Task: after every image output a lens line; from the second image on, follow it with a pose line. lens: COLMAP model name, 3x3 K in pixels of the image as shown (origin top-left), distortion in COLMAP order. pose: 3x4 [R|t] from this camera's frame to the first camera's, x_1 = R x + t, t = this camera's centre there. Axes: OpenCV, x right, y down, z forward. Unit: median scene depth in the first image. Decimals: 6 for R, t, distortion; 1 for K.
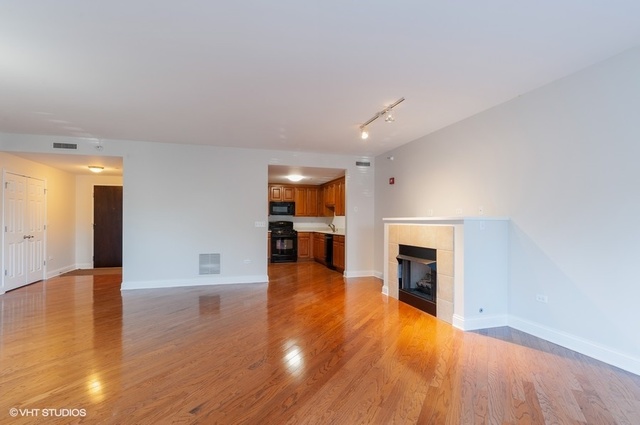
lens RADIAL K [[315.7, 0, 315.5], [0, 315.7, 218.8], [0, 0, 1]] dist [-0.001020, -0.000122]
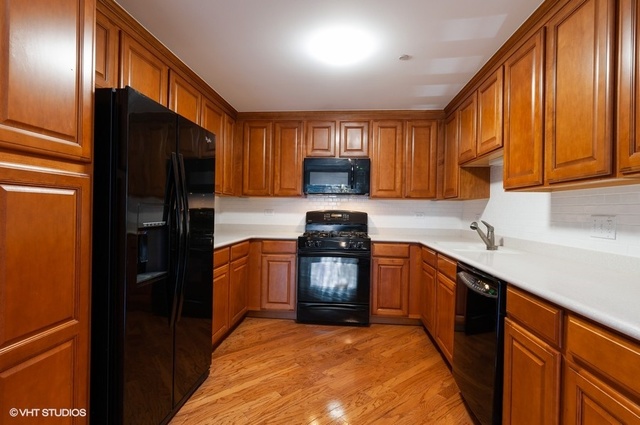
lens RADIAL K [[308.9, 0, 320.0], [0, 308.9, 212.5], [0, 0, 1]] dist [0.000376, 0.000100]
pose [[0.927287, 0.014293, -0.374078, 0.025232], [-0.012578, 0.999896, 0.007027, 0.010950], [0.374140, -0.001811, 0.927371, 0.942424]]
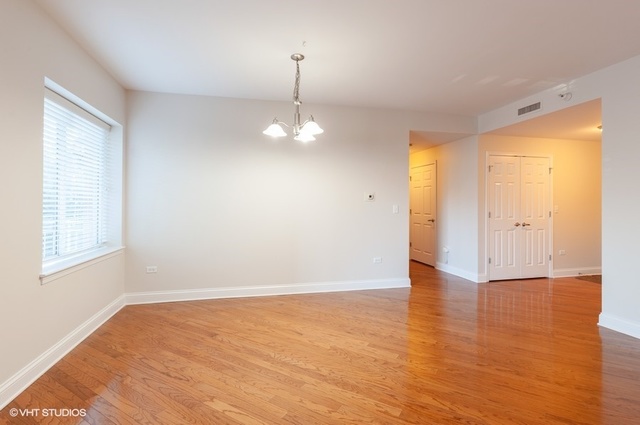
lens RADIAL K [[316.7, 0, 321.3], [0, 316.7, 203.1], [0, 0, 1]] dist [-0.000555, 0.000014]
pose [[-0.056230, -0.004151, -0.998409, 0.001115], [0.003759, 0.999983, -0.004369, -0.000779], [0.998411, -0.003999, -0.056213, 0.449521]]
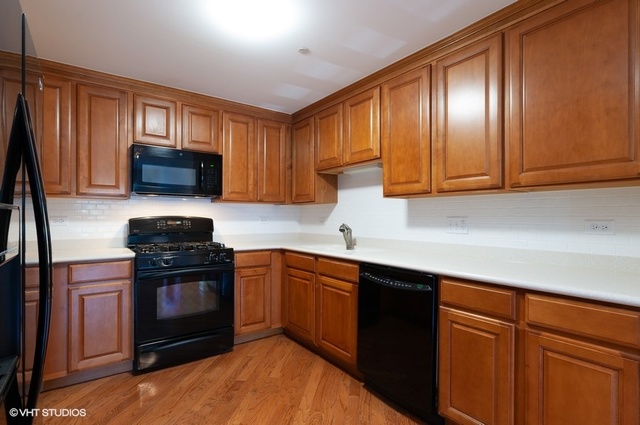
lens RADIAL K [[315.7, 0, 315.5], [0, 315.7, 218.8], [0, 0, 1]] dist [-0.001020, -0.000122]
pose [[0.946733, -0.005449, 0.321975, -0.114142], [0.002427, 0.999949, 0.009788, 0.010480], [-0.322012, -0.008485, 0.946698, 0.981847]]
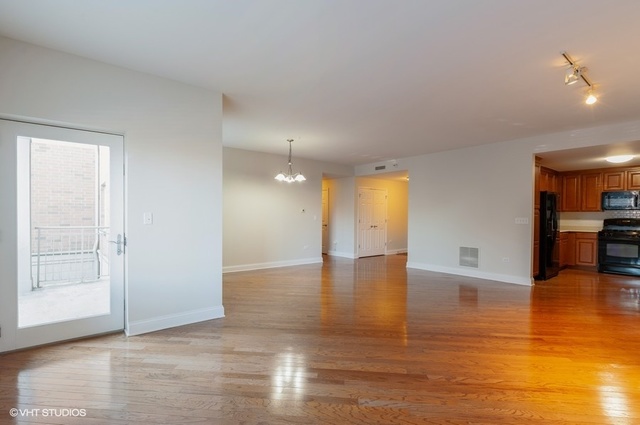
lens RADIAL K [[315.7, 0, 315.5], [0, 315.7, 218.8], [0, 0, 1]] dist [-0.001020, -0.000122]
pose [[0.381614, 0.009179, -0.924276, 0.428067], [-0.000078, 0.999951, 0.009898, 0.001983], [0.924322, -0.003705, 0.381596, 0.098708]]
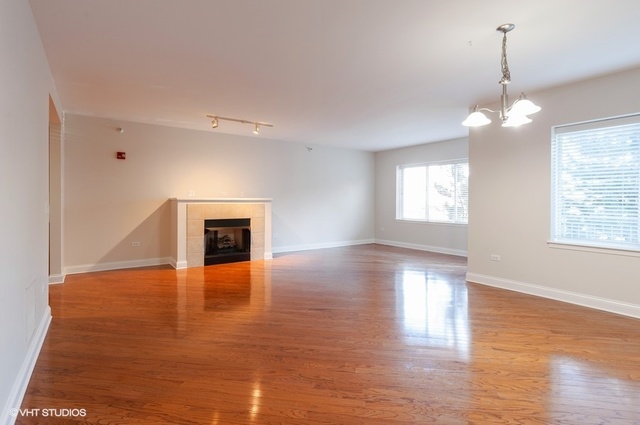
lens RADIAL K [[316.7, 0, 321.3], [0, 316.7, 203.1], [0, 0, 1]] dist [-0.000555, 0.000014]
pose [[-0.325676, -0.010441, 0.945424, -0.780726], [-0.011570, 0.999908, 0.007057, 0.002253], [-0.945411, -0.008641, -0.325767, 0.741596]]
